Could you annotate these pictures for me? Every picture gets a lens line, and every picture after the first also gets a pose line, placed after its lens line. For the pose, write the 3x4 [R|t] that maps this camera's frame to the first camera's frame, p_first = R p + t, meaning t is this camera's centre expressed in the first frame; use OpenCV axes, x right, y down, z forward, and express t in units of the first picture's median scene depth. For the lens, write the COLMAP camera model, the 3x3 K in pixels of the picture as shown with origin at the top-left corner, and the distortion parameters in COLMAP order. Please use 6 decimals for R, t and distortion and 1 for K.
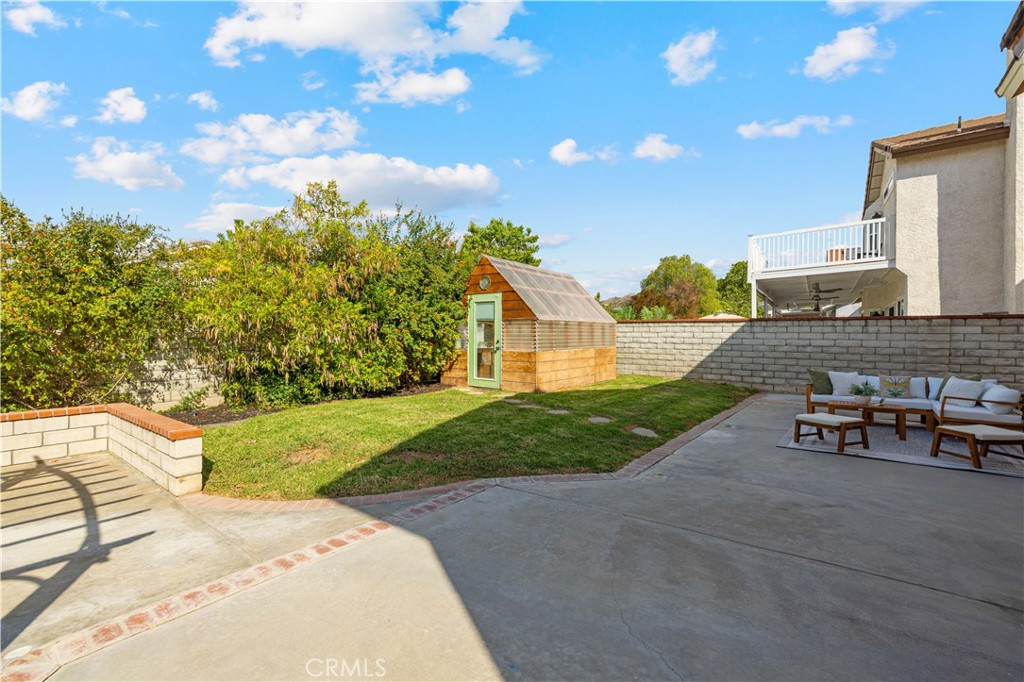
lens RADIAL K [[440.2, 0, 510.3], [0, 440.2, 340.7], [0, 0, 1]] dist [0.003236, 0.000366]
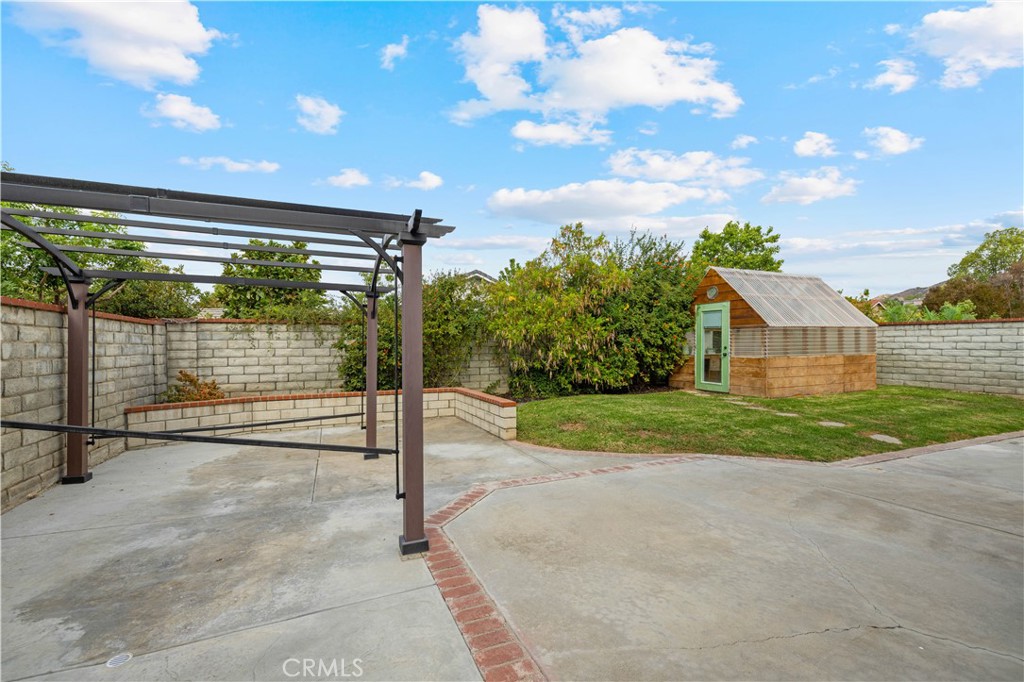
lens RADIAL K [[447.9, 0, 502.8], [0, 447.9, 352.0], [0, 0, 1]] dist [0.002578, 0.000386]
pose [[0.871298, 0.000122, -0.490754, 0.038365], [0.004719, 0.999952, 0.008626, -0.000328], [0.490731, -0.009832, 0.871255, -0.231297]]
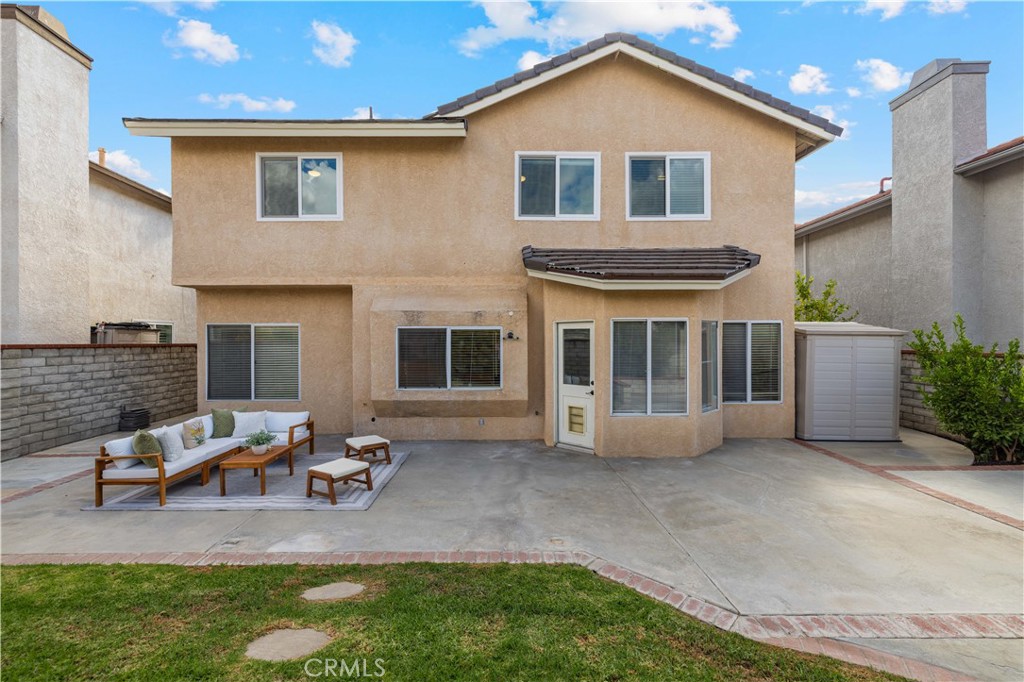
lens RADIAL K [[440.2, 0, 510.3], [0, 440.2, 340.7], [0, 0, 1]] dist [0.003236, 0.000366]
pose [[-0.628659, -0.006127, 0.777657, -0.186020], [0.003884, 0.999932, 0.011018, -0.076611], [-0.777671, 0.009947, -0.628593, 0.897735]]
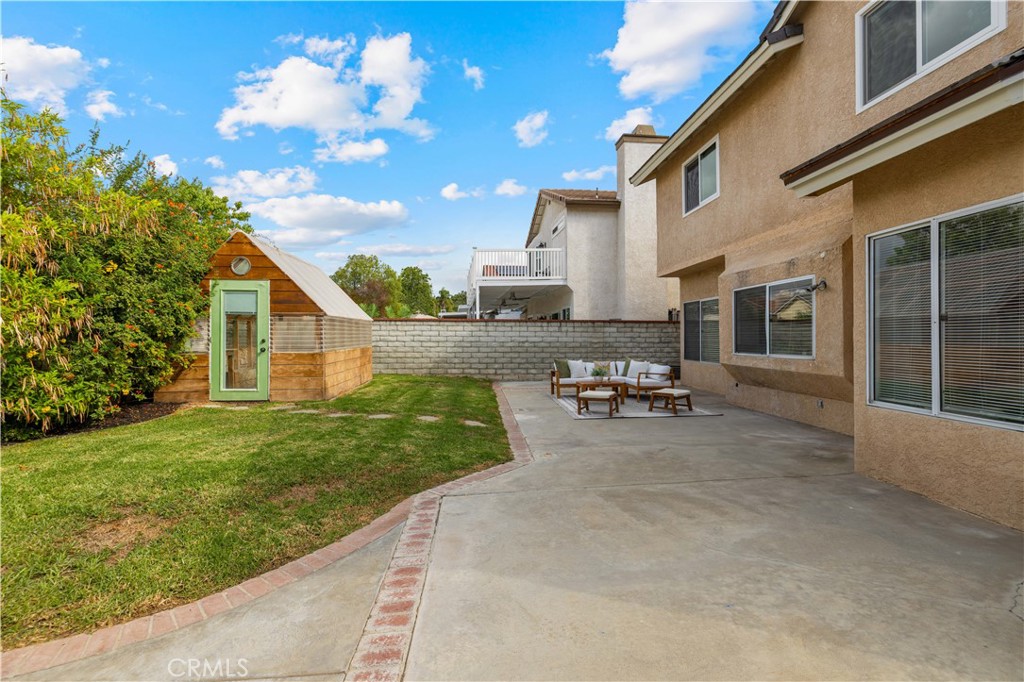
lens RADIAL K [[445.6, 0, 511.4], [0, 445.6, 337.6], [0, 0, 1]] dist [0.002092, 0.000438]
pose [[0.736484, -0.006270, 0.676426, -0.276768], [0.010114, 0.999947, -0.001744, 0.001275], [-0.676379, 0.008126, 0.736509, 0.111084]]
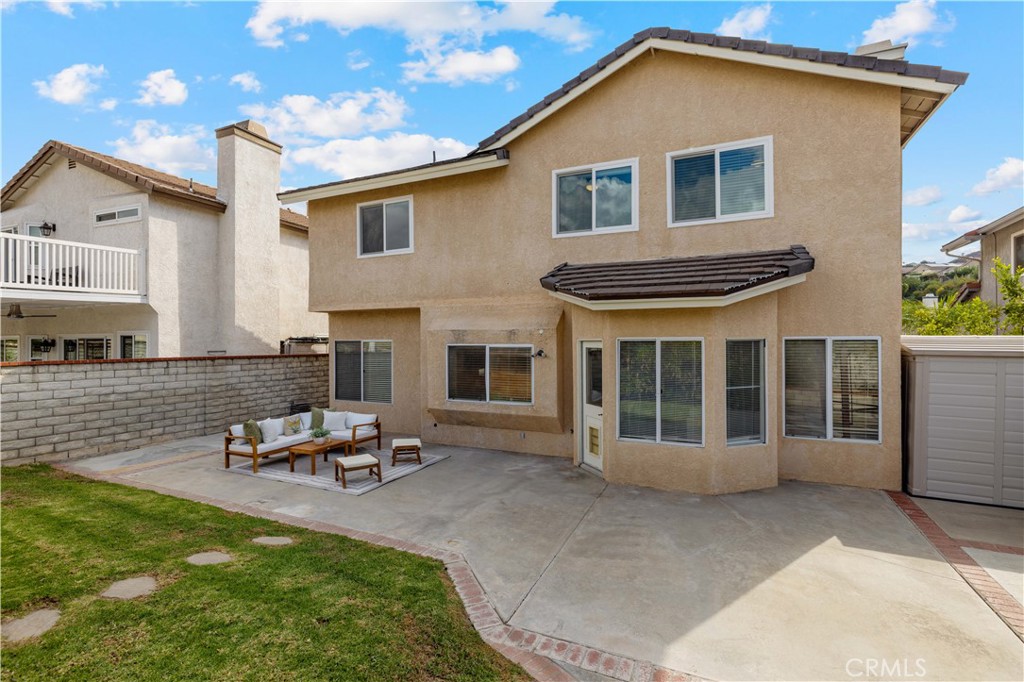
lens RADIAL K [[481.1, 0, 512.0], [0, 481.1, 341.0], [0, 0, 1]] dist [-0.005393, 0.000464]
pose [[-0.228692, -0.003910, 0.973491, -0.468454], [0.006518, 0.999963, 0.005547, -0.110525], [-0.973477, 0.007613, -0.228658, 0.602400]]
